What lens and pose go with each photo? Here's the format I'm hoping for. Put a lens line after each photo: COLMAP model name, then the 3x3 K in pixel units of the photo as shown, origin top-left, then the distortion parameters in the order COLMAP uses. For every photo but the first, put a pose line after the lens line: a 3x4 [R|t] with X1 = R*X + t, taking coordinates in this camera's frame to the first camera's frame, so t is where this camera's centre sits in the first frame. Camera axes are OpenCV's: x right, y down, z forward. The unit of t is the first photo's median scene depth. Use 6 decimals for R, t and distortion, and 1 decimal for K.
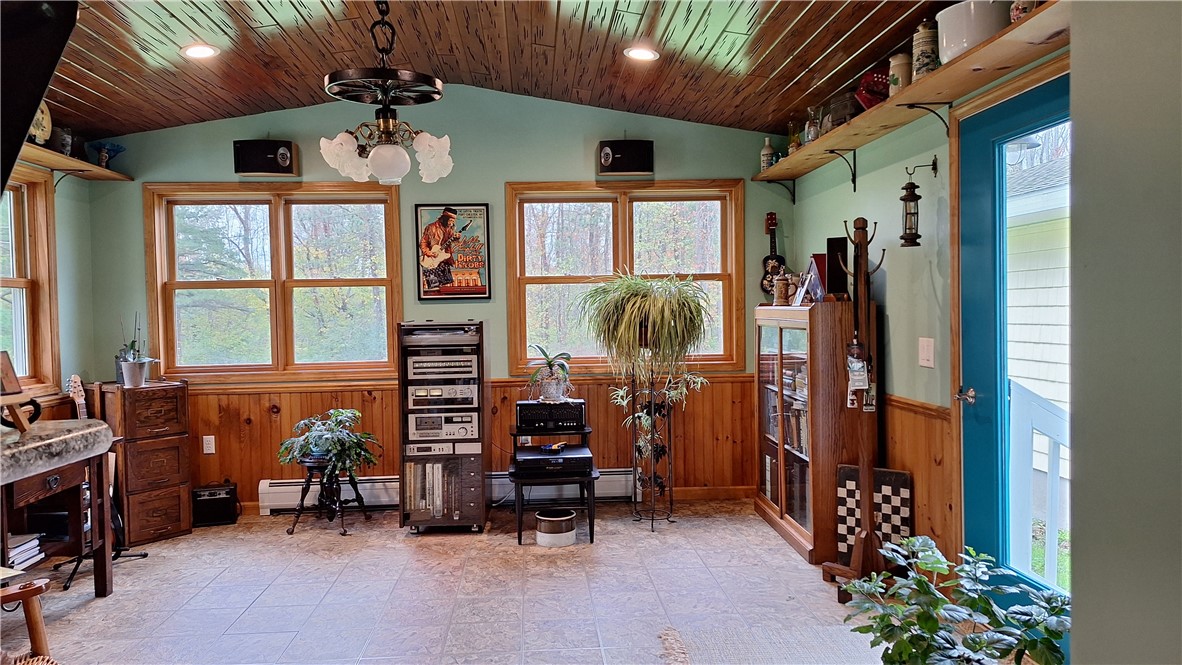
lens RADIAL K [[796.1, 0, 586.1], [0, 796.1, 329.2], [0, 0, 1]] dist [0.027237, -0.034056]
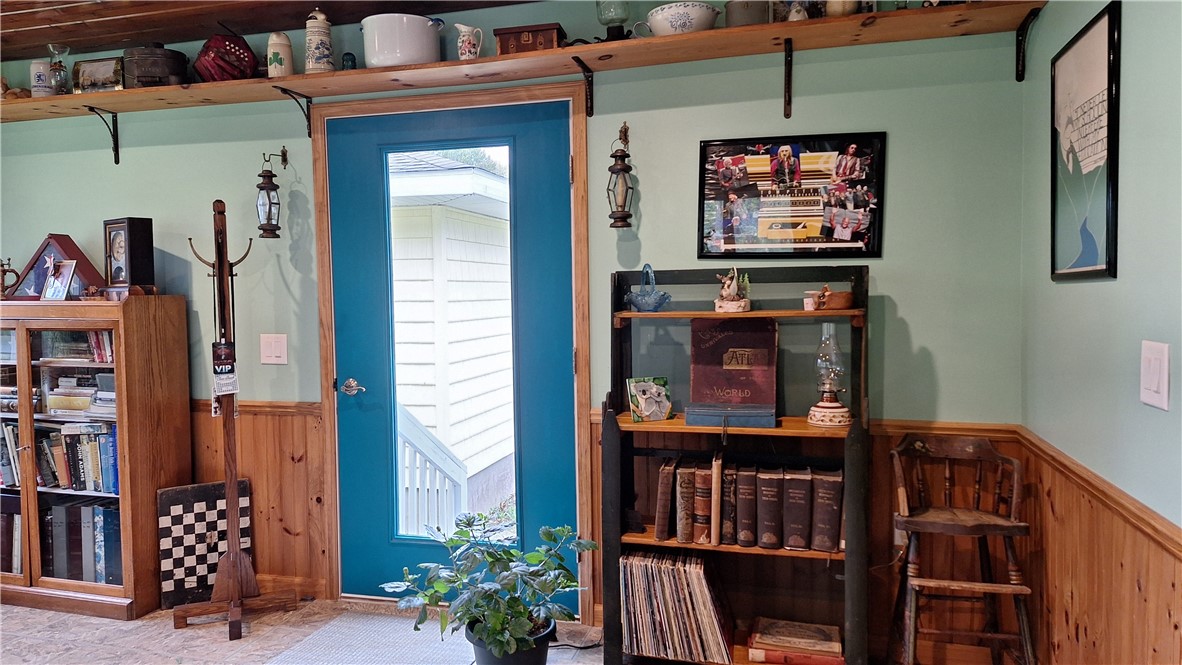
lens RADIAL K [[796.1, 0, 585.8], [0, 796.1, 330.9], [0, 0, 1]] dist [0.027237, -0.034056]
pose [[0.326571, -0.033103, 0.944593, -0.359127], [0.030323, 0.999239, 0.024534, -0.004988], [-0.944686, 0.020631, 0.327326, 0.328044]]
